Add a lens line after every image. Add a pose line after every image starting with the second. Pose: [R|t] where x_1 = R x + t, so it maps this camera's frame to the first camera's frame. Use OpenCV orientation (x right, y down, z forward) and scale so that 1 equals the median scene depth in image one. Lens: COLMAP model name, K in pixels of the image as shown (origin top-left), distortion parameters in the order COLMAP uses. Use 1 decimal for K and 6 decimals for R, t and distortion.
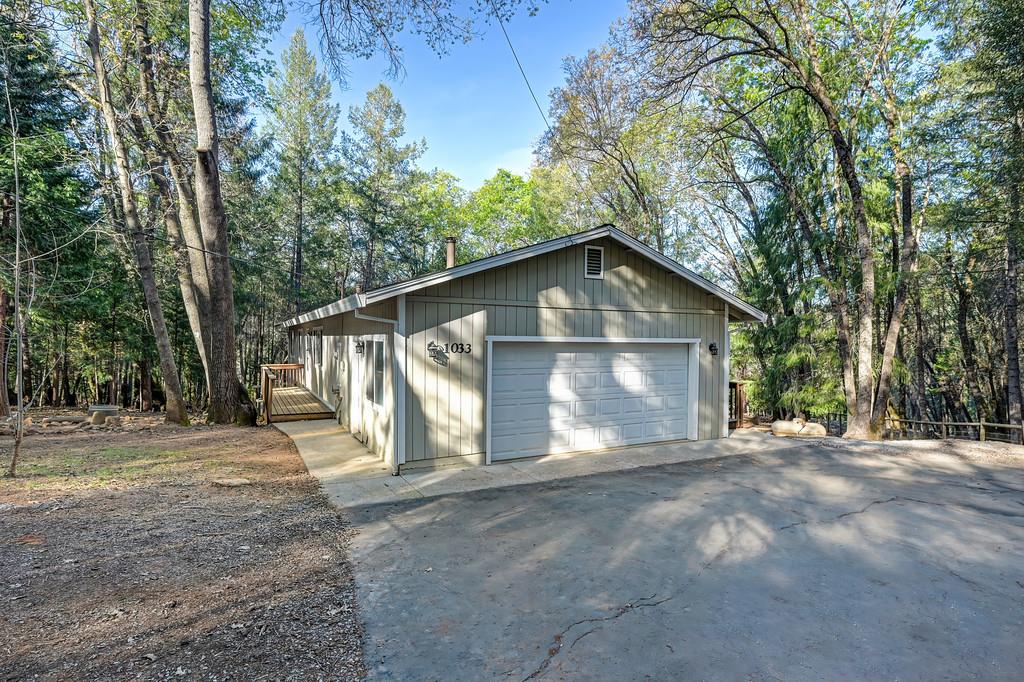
lens RADIAL K [[522.1, 0, 510.8], [0, 522.1, 368.3], [0, 0, 1]] dist [-0.001192, -0.000626]
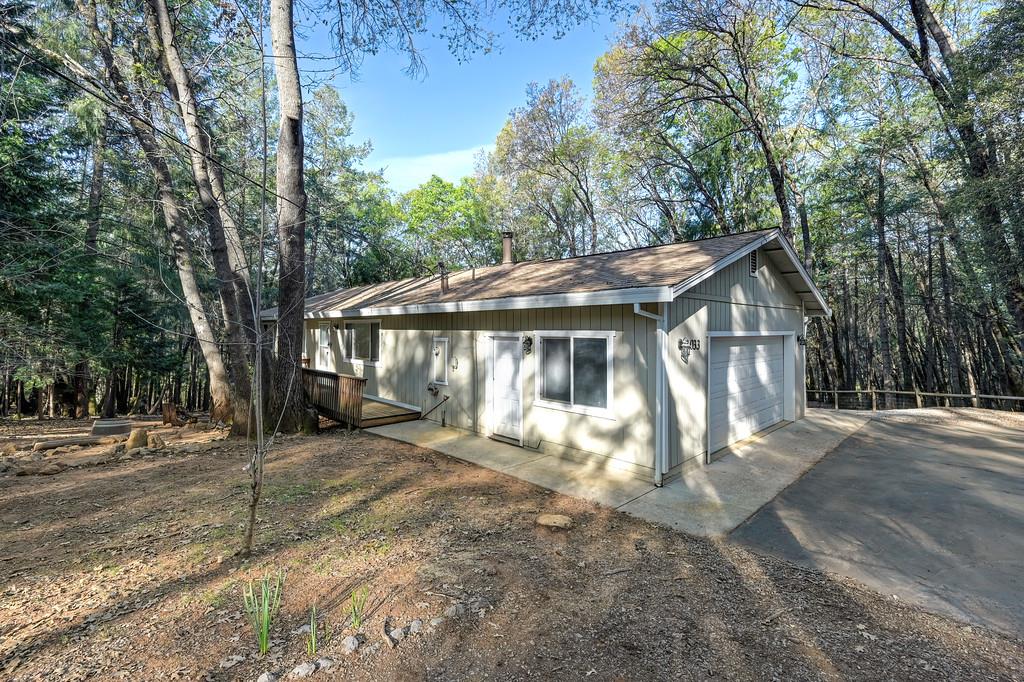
lens RADIAL K [[460.7, 0, 512.9], [0, 460.7, 324.6], [0, 0, 1]] dist [-0.001574, -0.000068]
pose [[0.963496, -0.001445, 0.267721, -0.458377], [0.019345, 0.997747, -0.064234, -0.019660], [-0.267025, 0.067068, 0.961353, 0.193375]]
